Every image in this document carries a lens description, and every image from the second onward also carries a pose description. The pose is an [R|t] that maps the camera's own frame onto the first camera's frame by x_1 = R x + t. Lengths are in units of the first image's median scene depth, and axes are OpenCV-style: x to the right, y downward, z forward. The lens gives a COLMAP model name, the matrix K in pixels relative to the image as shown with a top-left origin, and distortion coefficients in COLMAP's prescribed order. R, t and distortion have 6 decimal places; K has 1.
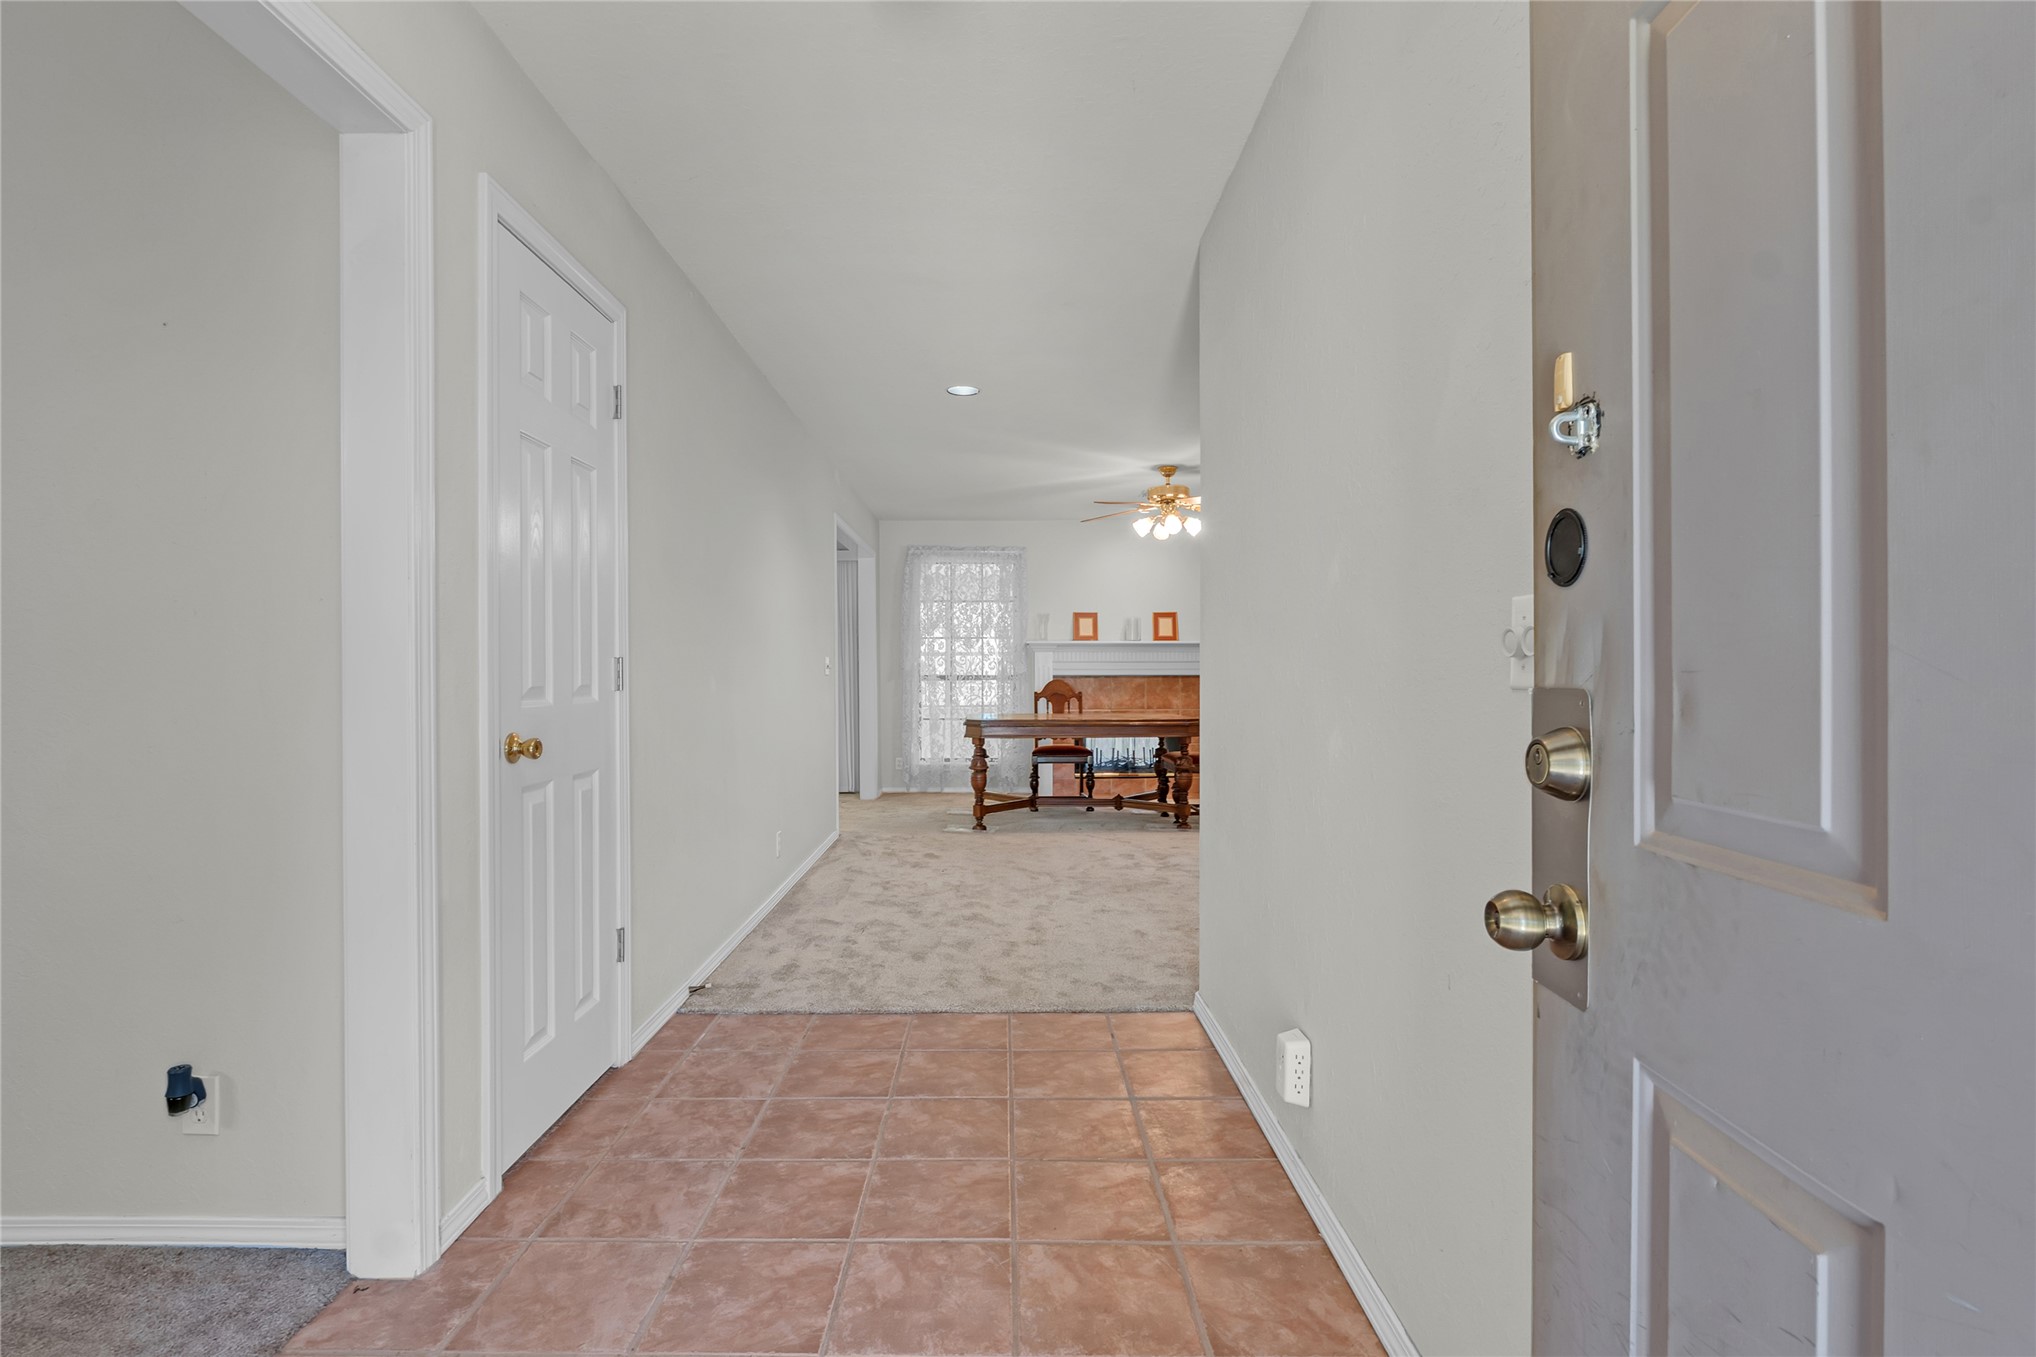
lens RADIAL K [[943.9, 0, 989.6], [0, 943.9, 670.6], [0, 0, 1]] dist [0.000128, 0.001164]
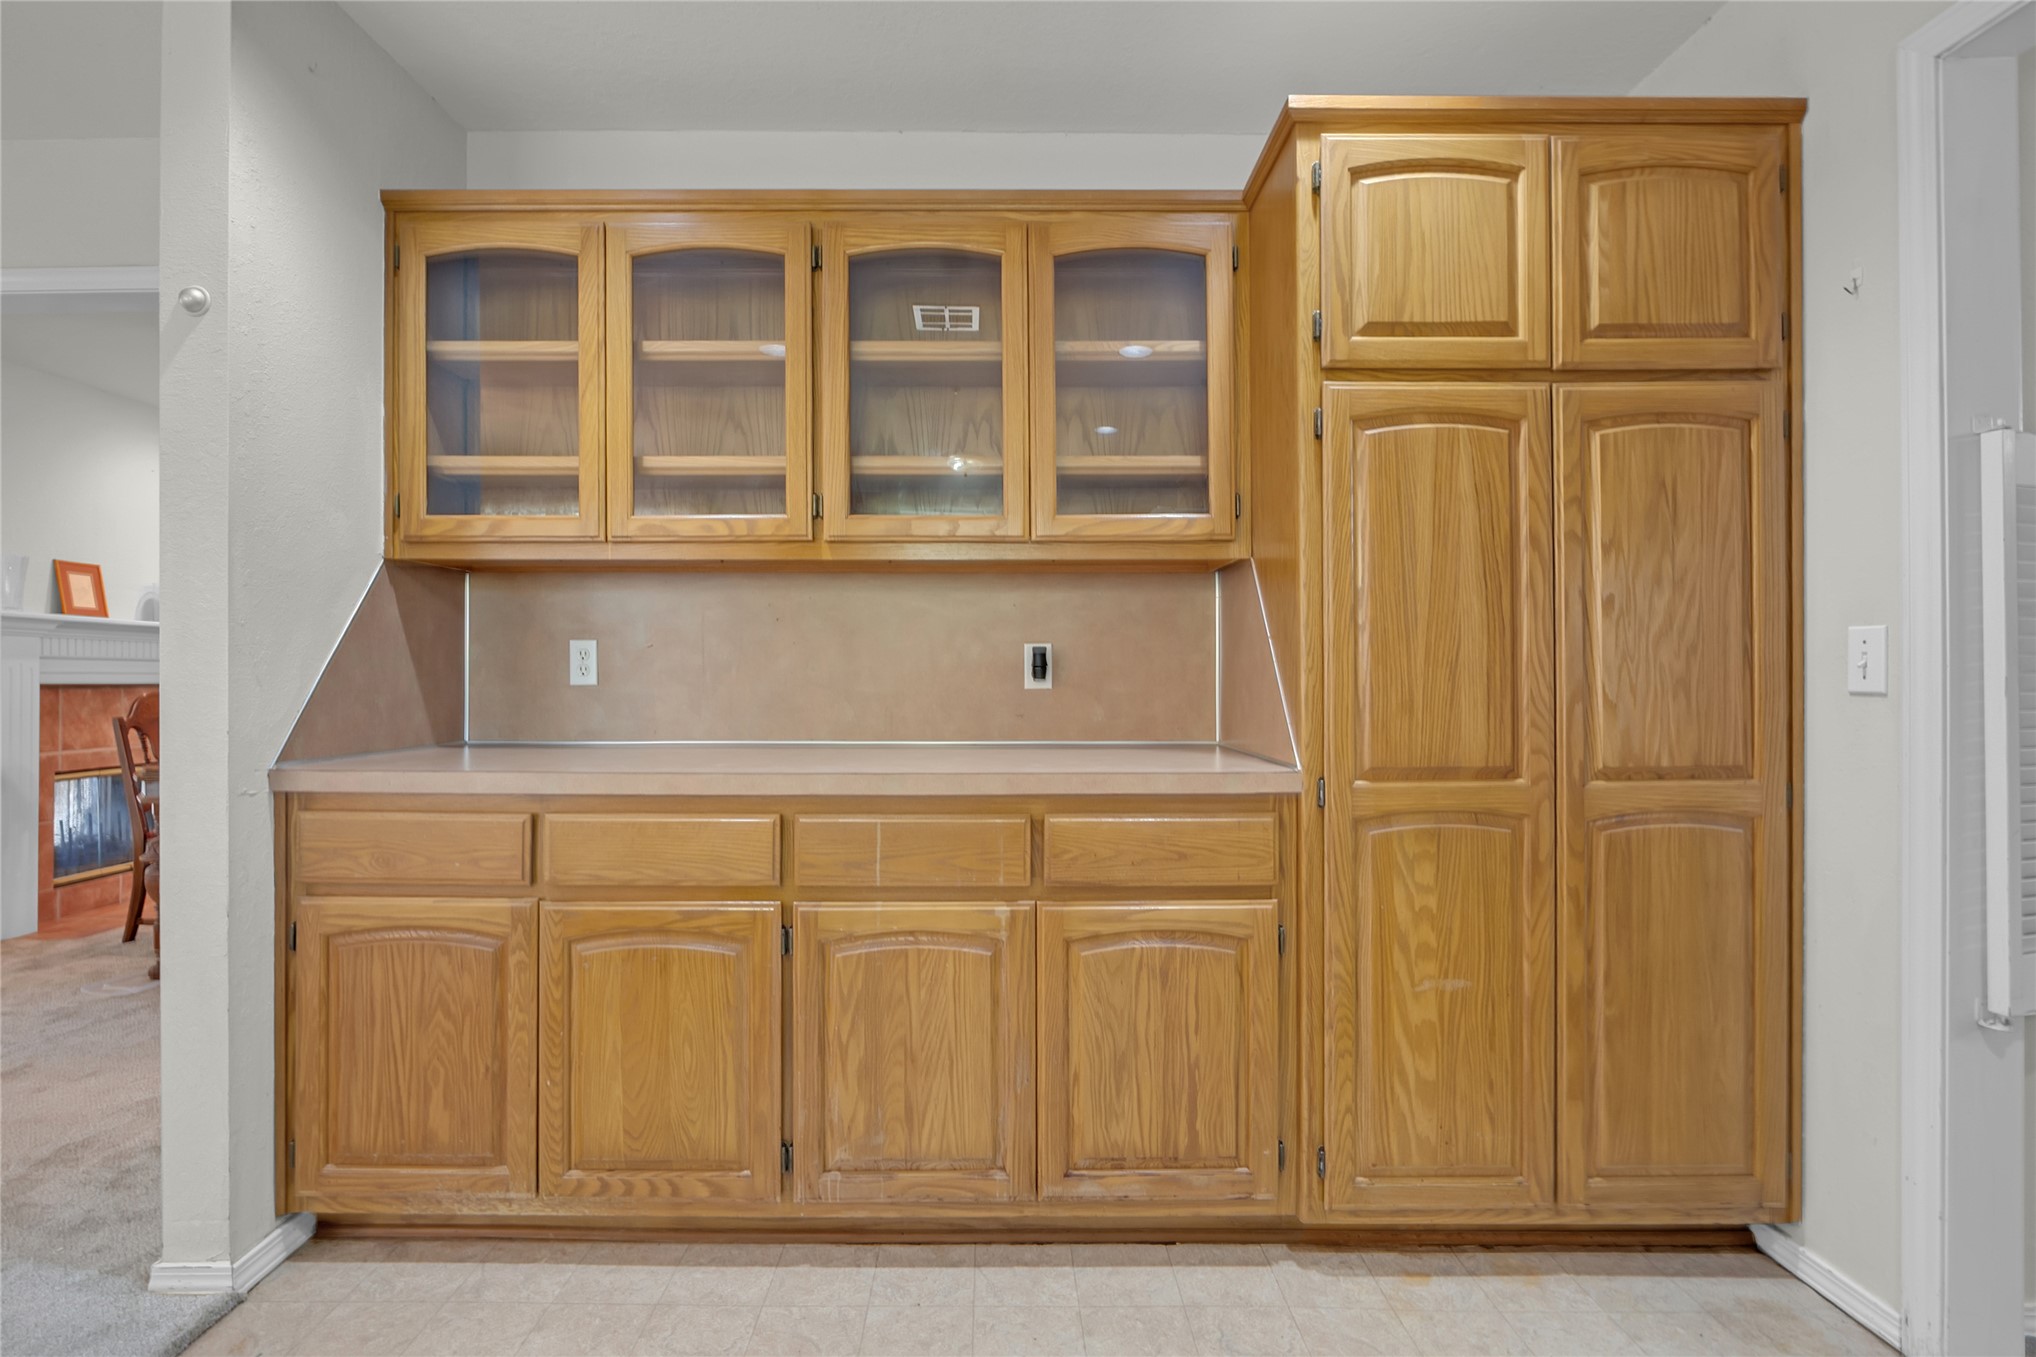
lens RADIAL K [[943.9, 0, 989.6], [0, 943.9, 670.6], [0, 0, 1]] dist [0.000128, 0.001164]
pose [[-0.015188, 0.003442, 0.999879, -0.421842], [0.001304, 0.999993, -0.003422, -0.000205], [-0.999884, 0.001252, -0.015192, 0.512041]]
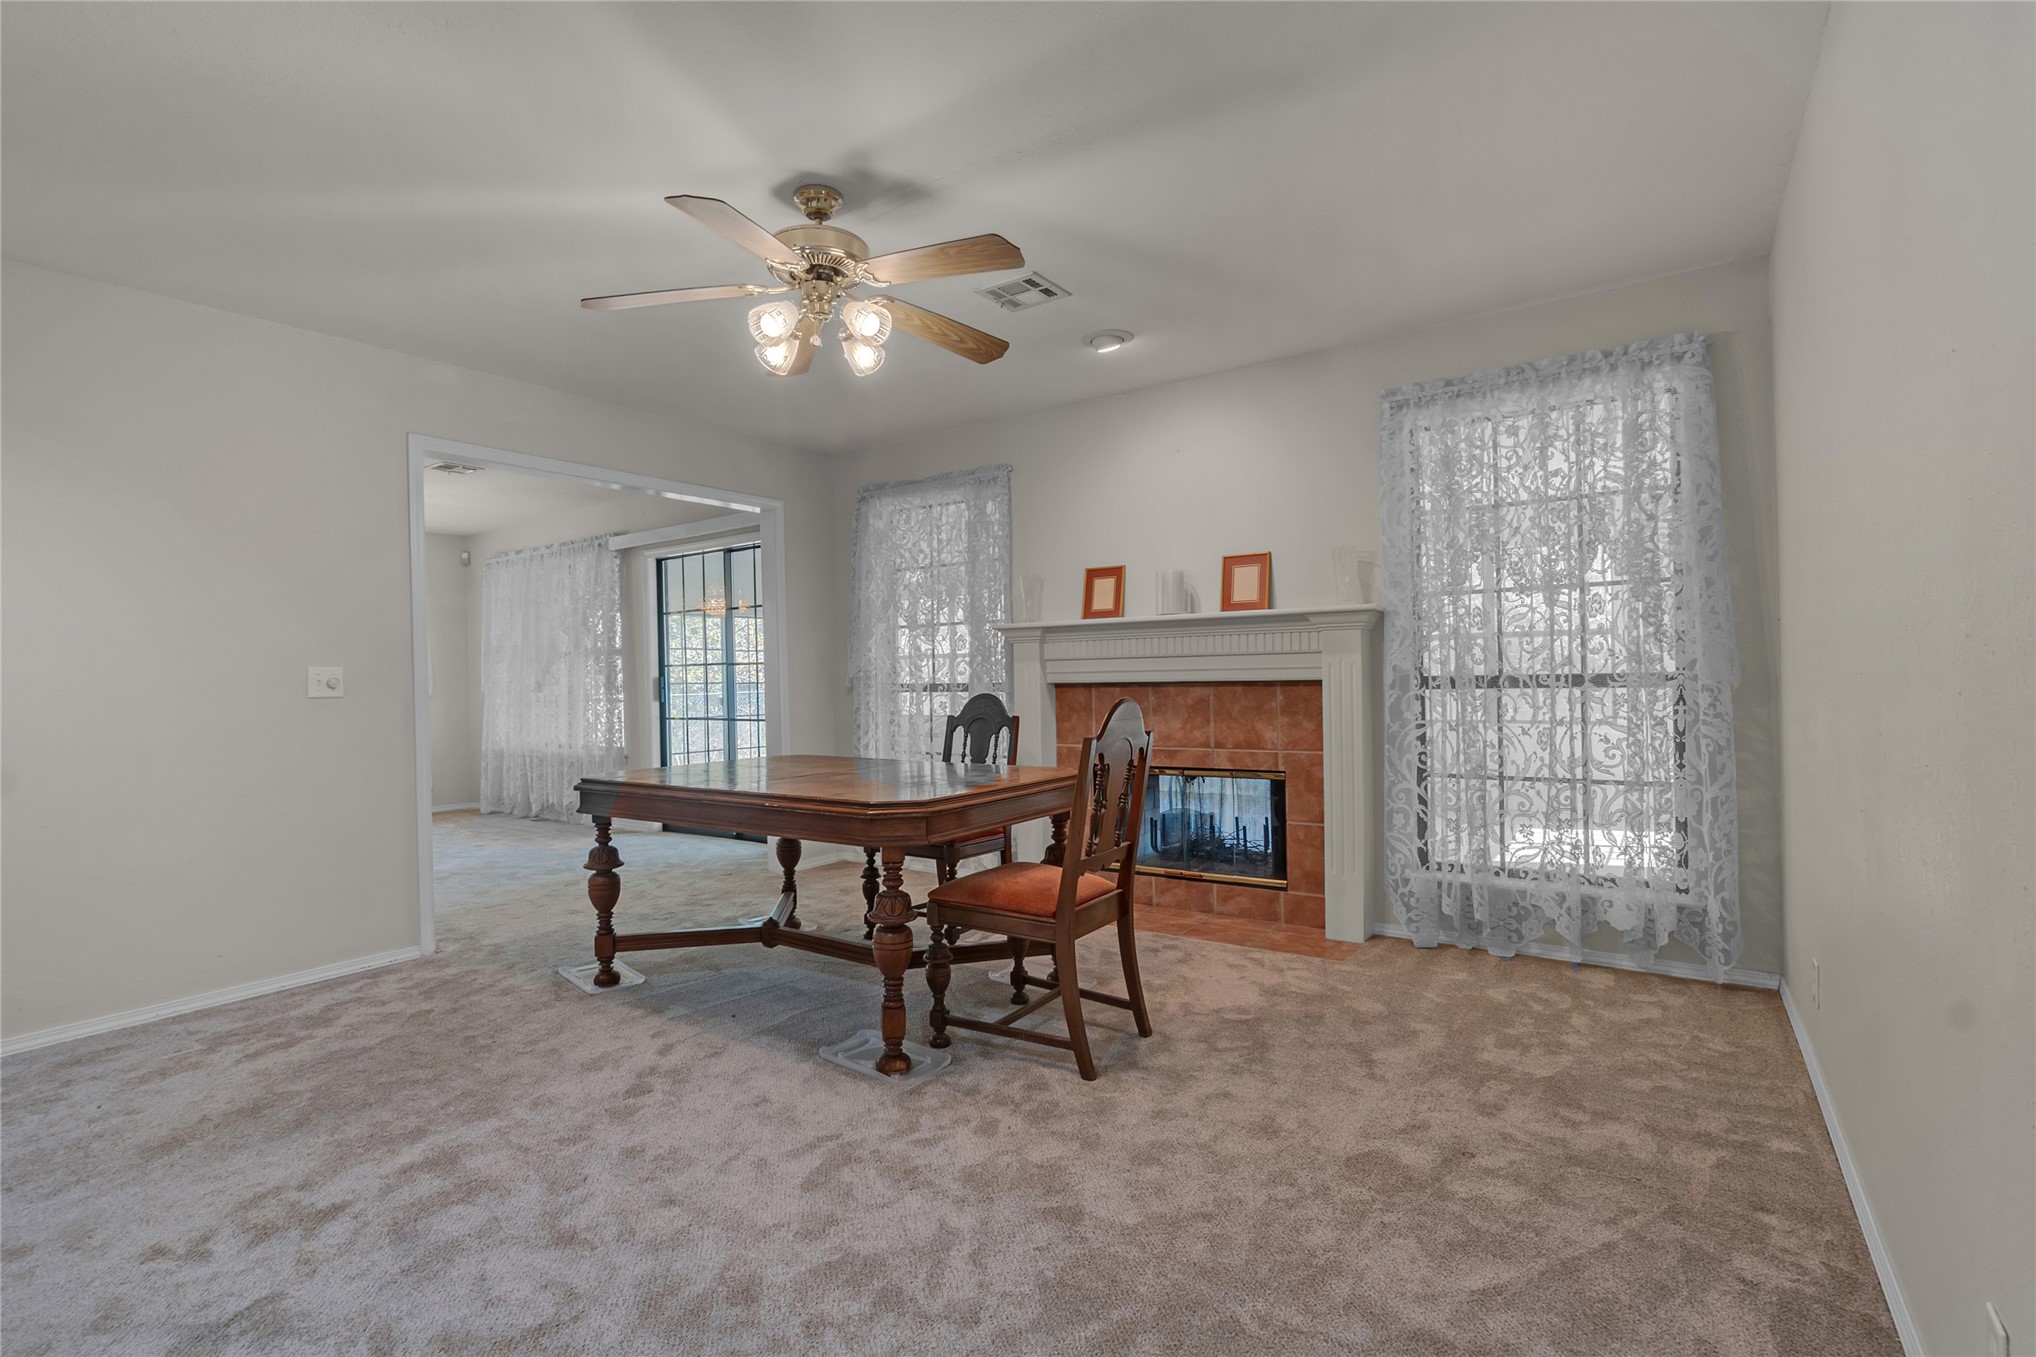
lens RADIAL K [[943.9, 0, 989.6], [0, 943.9, 670.6], [0, 0, 1]] dist [0.000128, 0.001164]
pose [[0.815916, -0.018271, -0.577882, 0.362330], [0.020609, 0.999784, -0.002512, -0.002036], [0.577803, -0.009860, 0.816116, 0.517106]]
